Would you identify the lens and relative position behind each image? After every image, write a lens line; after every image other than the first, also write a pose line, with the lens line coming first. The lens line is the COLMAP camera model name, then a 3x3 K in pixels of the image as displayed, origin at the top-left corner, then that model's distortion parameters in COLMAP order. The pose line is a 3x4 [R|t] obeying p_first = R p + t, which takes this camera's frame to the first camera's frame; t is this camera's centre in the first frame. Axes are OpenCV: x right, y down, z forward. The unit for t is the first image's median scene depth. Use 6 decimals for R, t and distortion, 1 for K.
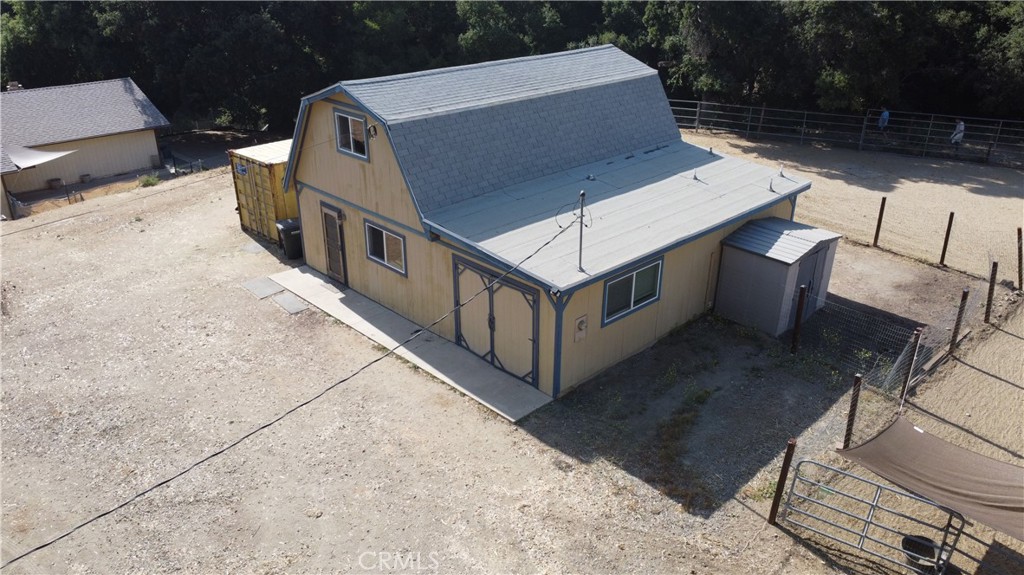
lens RADIAL K [[775.8, 0, 513.6], [0, 775.8, 284.0], [0, 0, 1]] dist [0.003953, -0.013251]
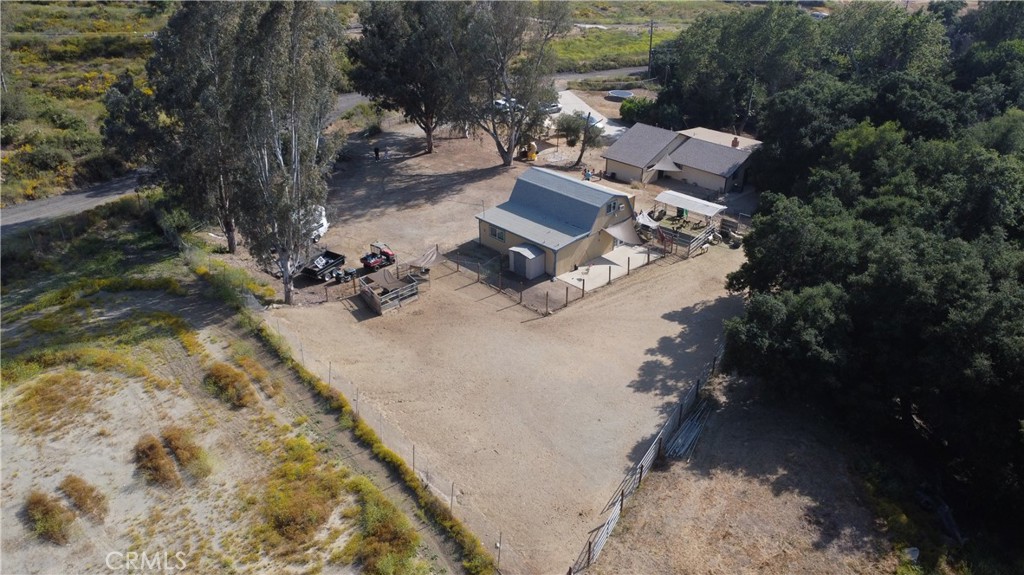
lens RADIAL K [[775.8, 0, 510.0], [0, 775.8, 290.1], [0, 0, 1]] dist [0.003953, -0.013251]
pose [[-0.001769, 0.466248, -0.884652, 3.133685], [-0.419223, 0.802816, 0.423956, -1.211888], [0.907882, 0.371617, 0.194042, 0.317254]]
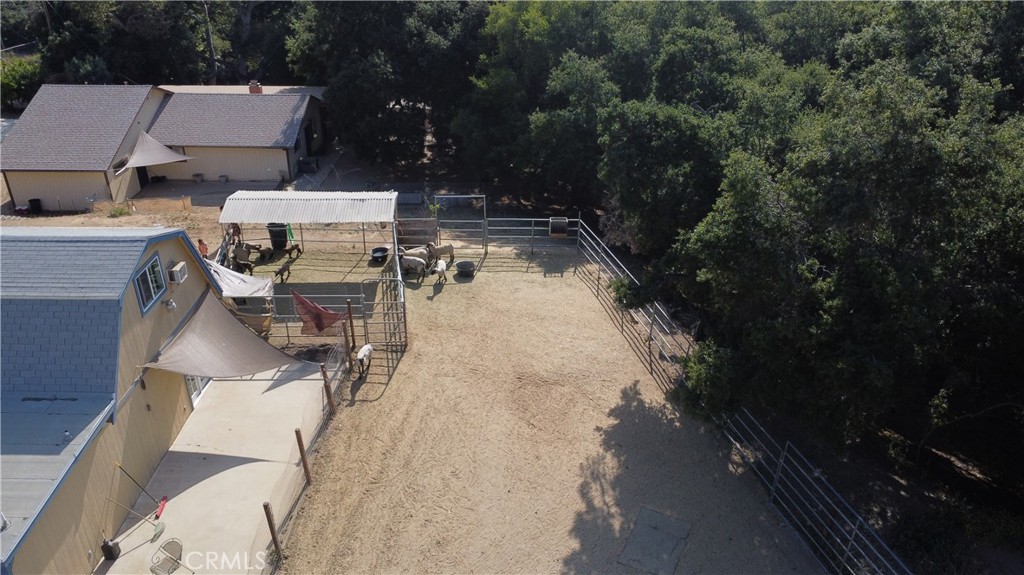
lens RADIAL K [[775.8, 0, 515.7], [0, 775.8, 286.3], [0, 0, 1]] dist [0.003953, -0.013251]
pose [[0.704100, 0.332125, -0.627643, 1.007089], [-0.298165, 0.940464, 0.163173, -0.574582], [0.644470, 0.072251, 0.761209, 0.779225]]
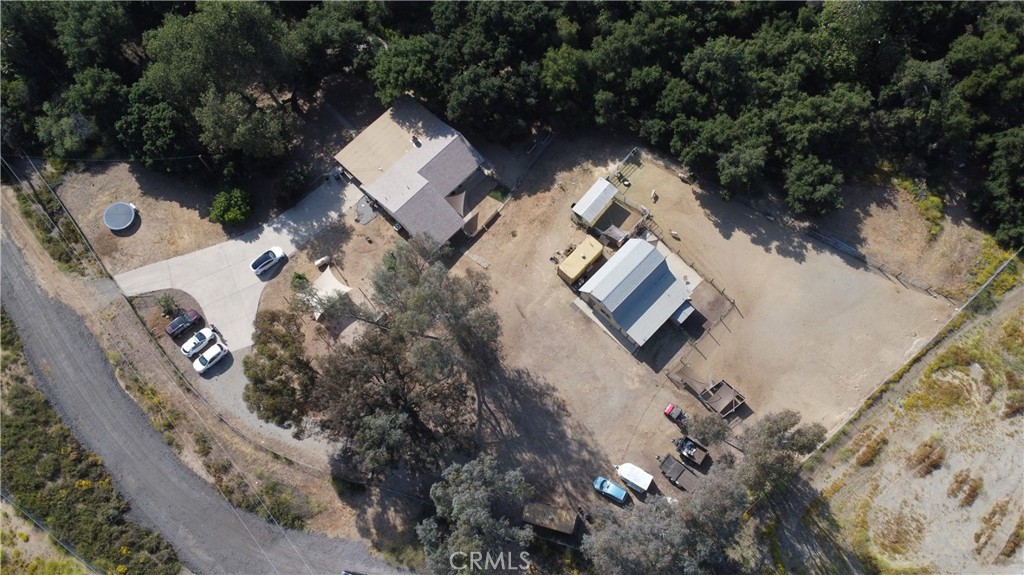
lens RADIAL K [[775.8, 0, 507.9], [0, 775.8, 282.4], [0, 0, 1]] dist [0.003953, -0.013251]
pose [[0.999569, -0.028340, -0.007706, -0.702141], [0.024715, 0.669937, 0.742007, -3.699617], [-0.015866, -0.741877, 0.670348, -2.098135]]
